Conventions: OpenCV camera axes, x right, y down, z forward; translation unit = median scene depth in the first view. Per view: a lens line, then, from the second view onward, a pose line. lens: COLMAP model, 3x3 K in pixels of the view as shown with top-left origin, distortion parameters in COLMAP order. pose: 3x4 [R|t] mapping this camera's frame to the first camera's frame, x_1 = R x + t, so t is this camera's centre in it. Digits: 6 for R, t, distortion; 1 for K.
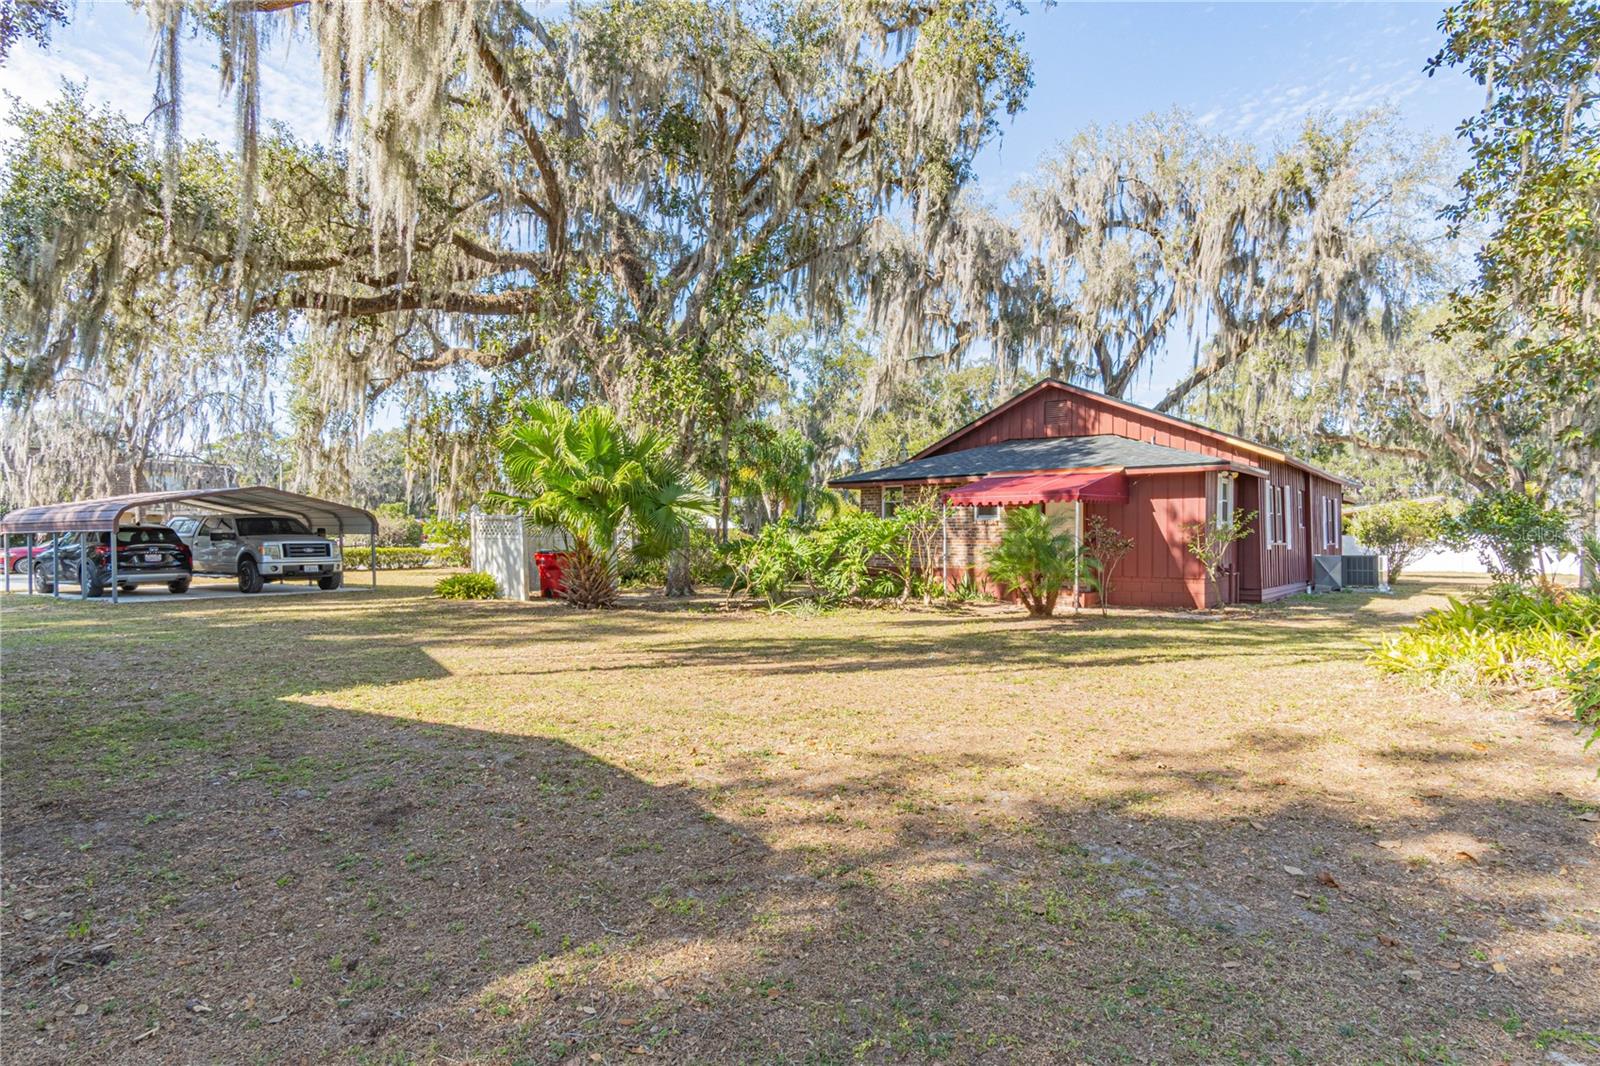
lens RADIAL K [[843.5, 0, 800.0], [0, 843.5, 533.0], [0, 0, 1]] dist [0.004368, 0.003012]
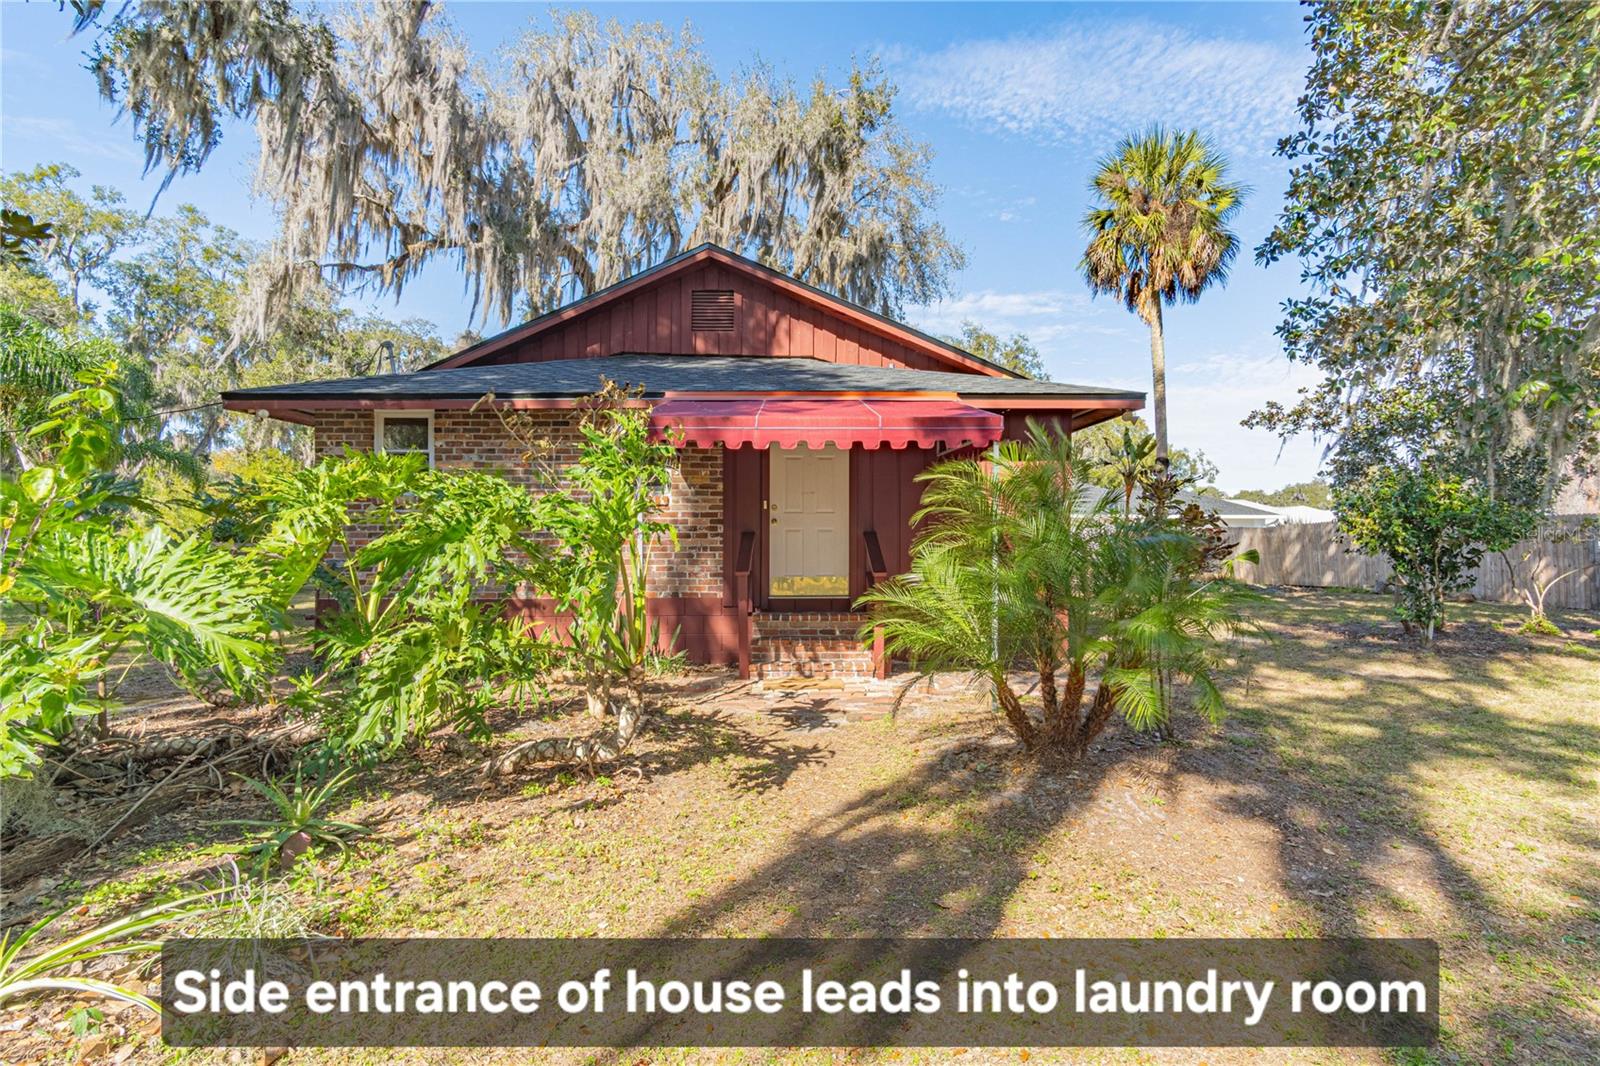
lens RADIAL K [[843.5, 0, 800.0], [0, 843.5, 533.0], [0, 0, 1]] dist [0.004368, 0.003012]
pose [[0.769601, 0.000631, 0.638525, -0.006259], [-0.002270, 0.999996, 0.001747, 0.002128], [-0.638521, -0.002794, 0.769599, 0.282614]]
